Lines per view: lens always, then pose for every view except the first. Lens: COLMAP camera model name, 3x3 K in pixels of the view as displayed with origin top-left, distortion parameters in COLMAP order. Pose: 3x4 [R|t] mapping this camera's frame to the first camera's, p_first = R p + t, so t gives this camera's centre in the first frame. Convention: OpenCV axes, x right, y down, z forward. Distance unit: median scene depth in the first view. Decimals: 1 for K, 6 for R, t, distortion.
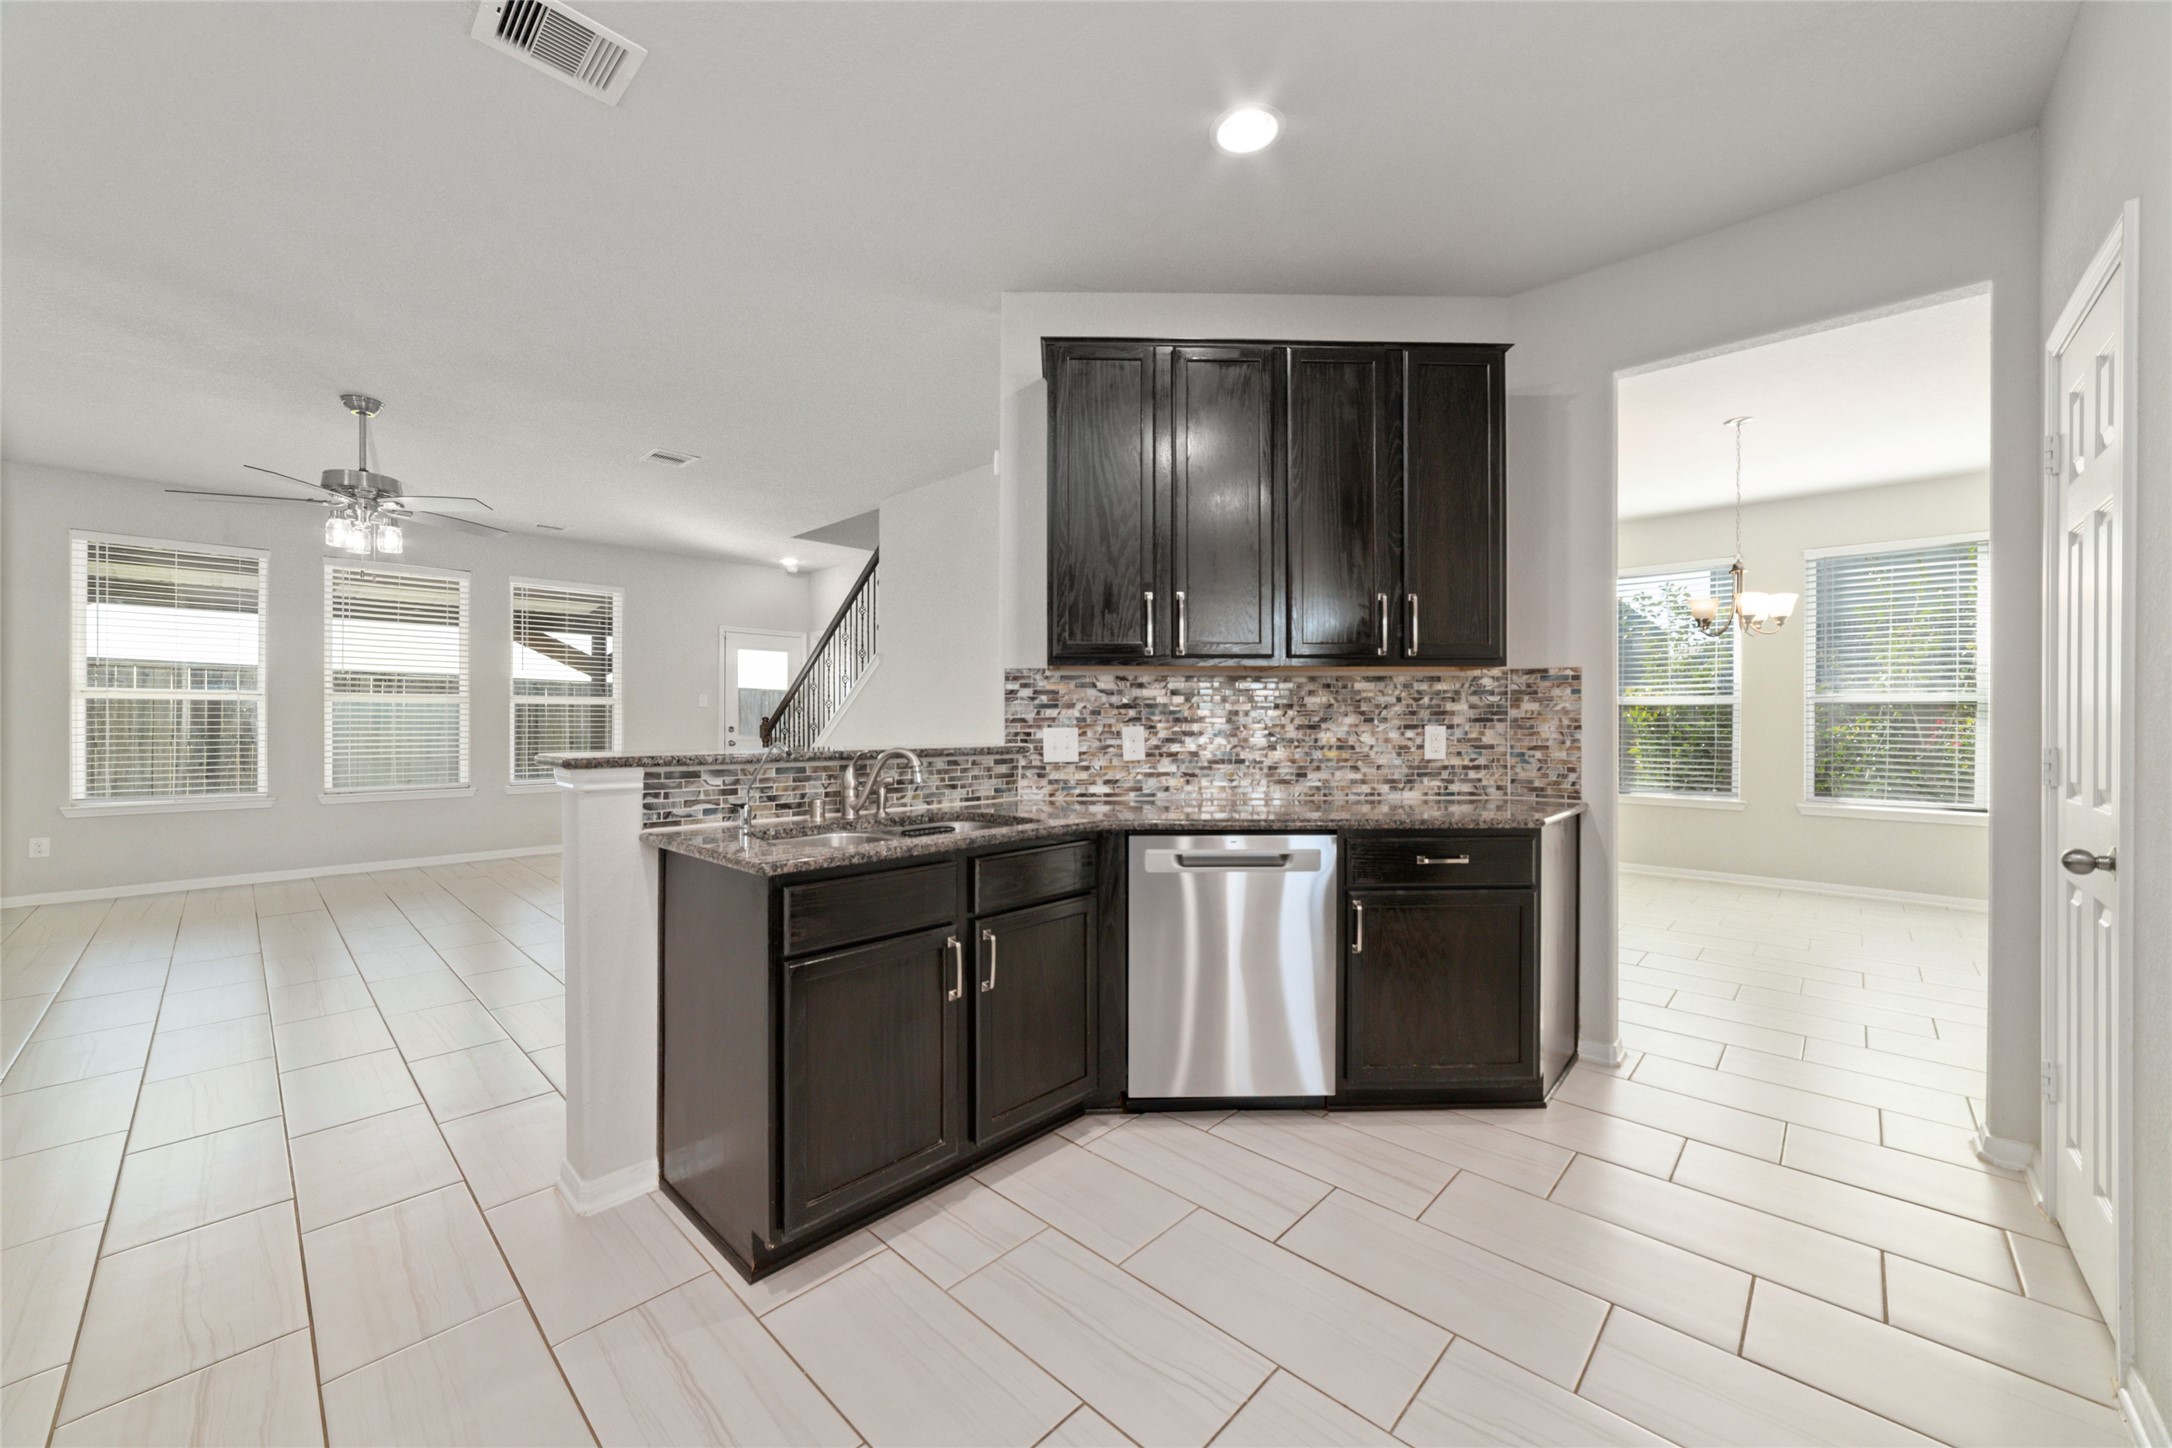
lens RADIAL K [[822.4, 0, 1088.6], [0, 822.4, 719.7], [0, 0, 1]] dist [-0.027356, 0.009520]
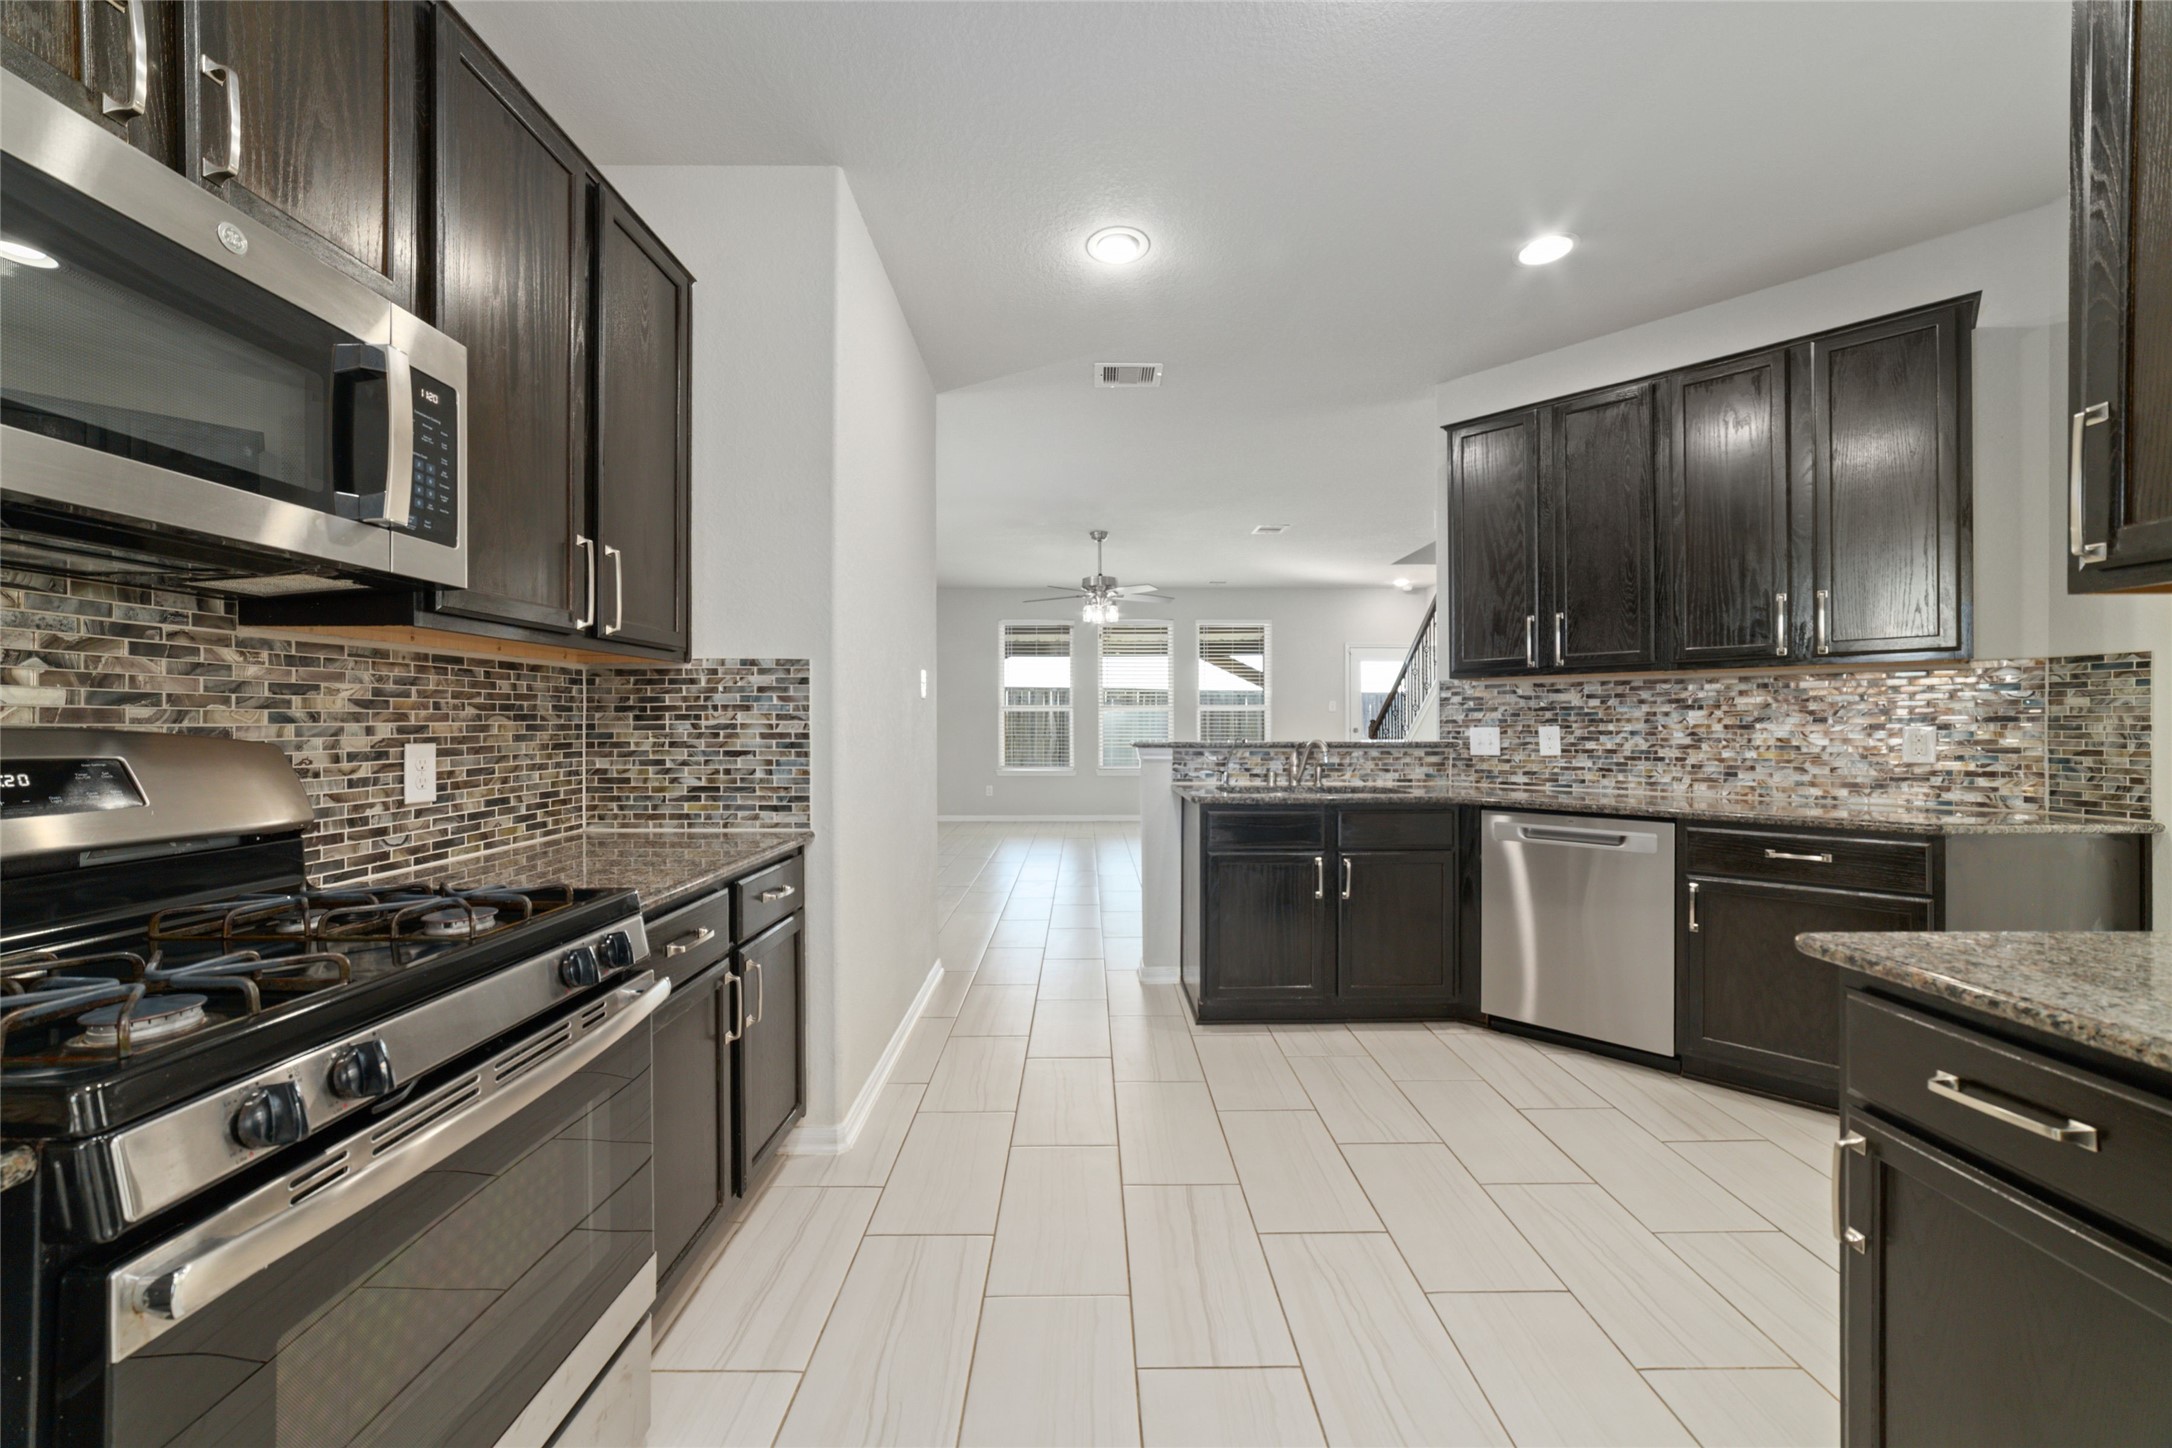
lens RADIAL K [[822.4, 0, 1088.6], [0, 822.4, 719.7], [0, 0, 1]] dist [-0.027356, 0.009520]
pose [[0.689368, -0.005360, -0.724392, 0.441109], [0.003341, 0.999986, -0.004220, 0.001508], [0.724404, 0.000489, 0.689375, -0.269181]]
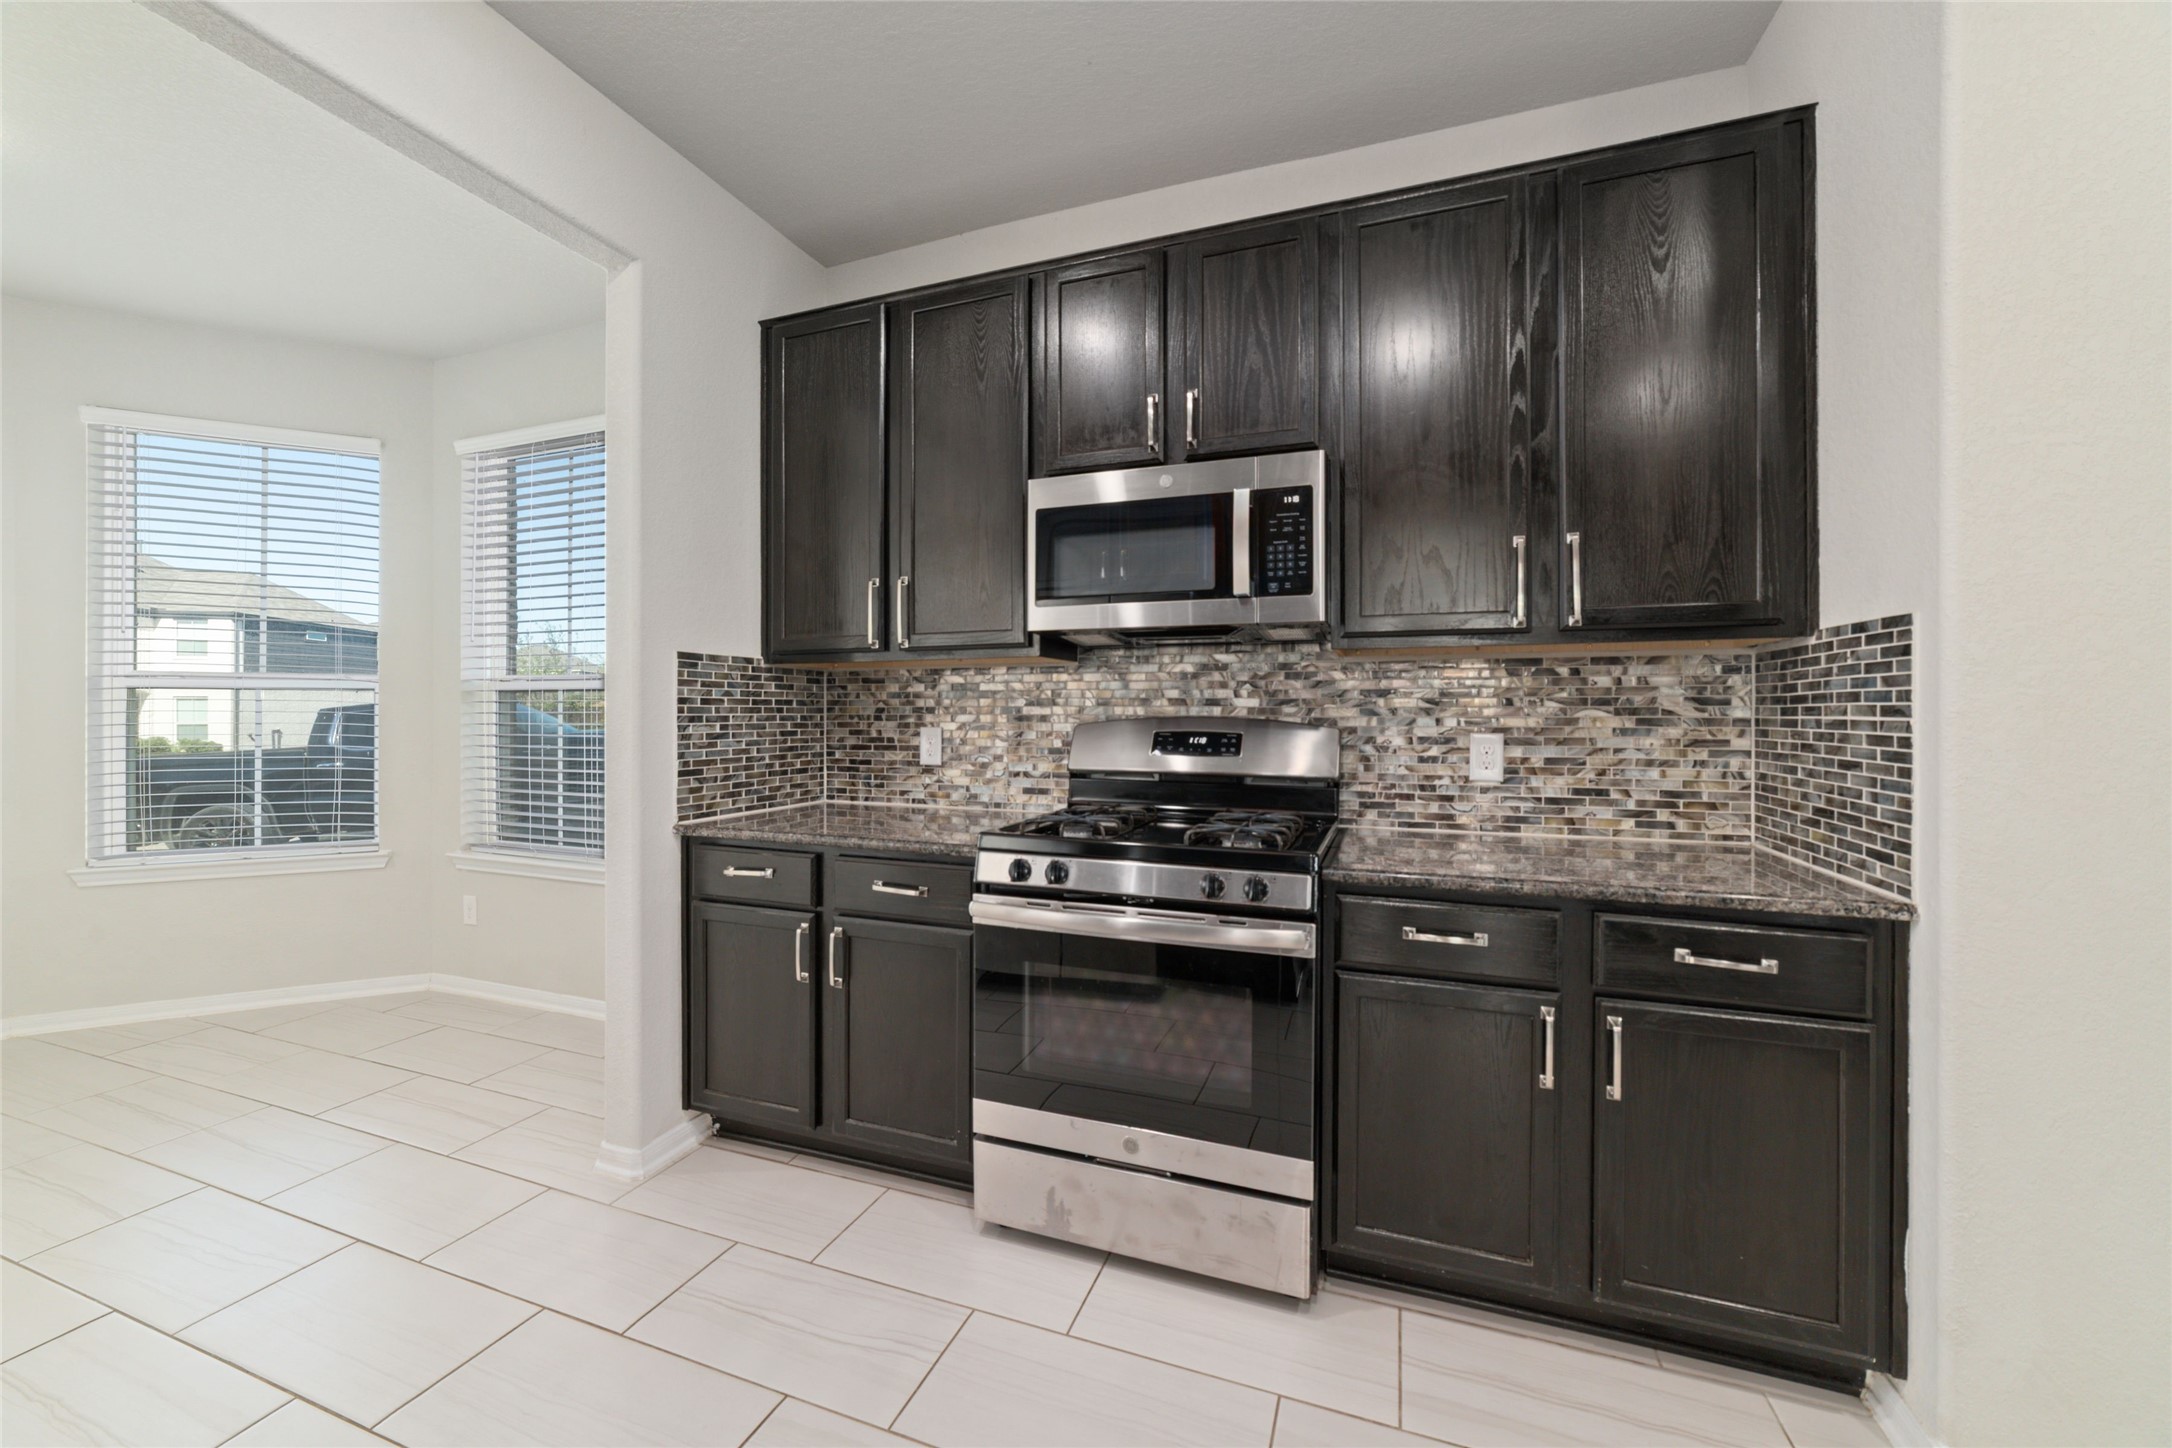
lens RADIAL K [[822.4, 0, 1088.6], [0, 822.4, 719.7], [0, 0, 1]] dist [-0.027356, 0.009520]
pose [[-0.919418, -0.000737, -0.393281, 0.301632], [-0.004692, 0.999948, 0.009096, -0.002024], [0.393254, 0.010208, -0.919373, 0.290961]]
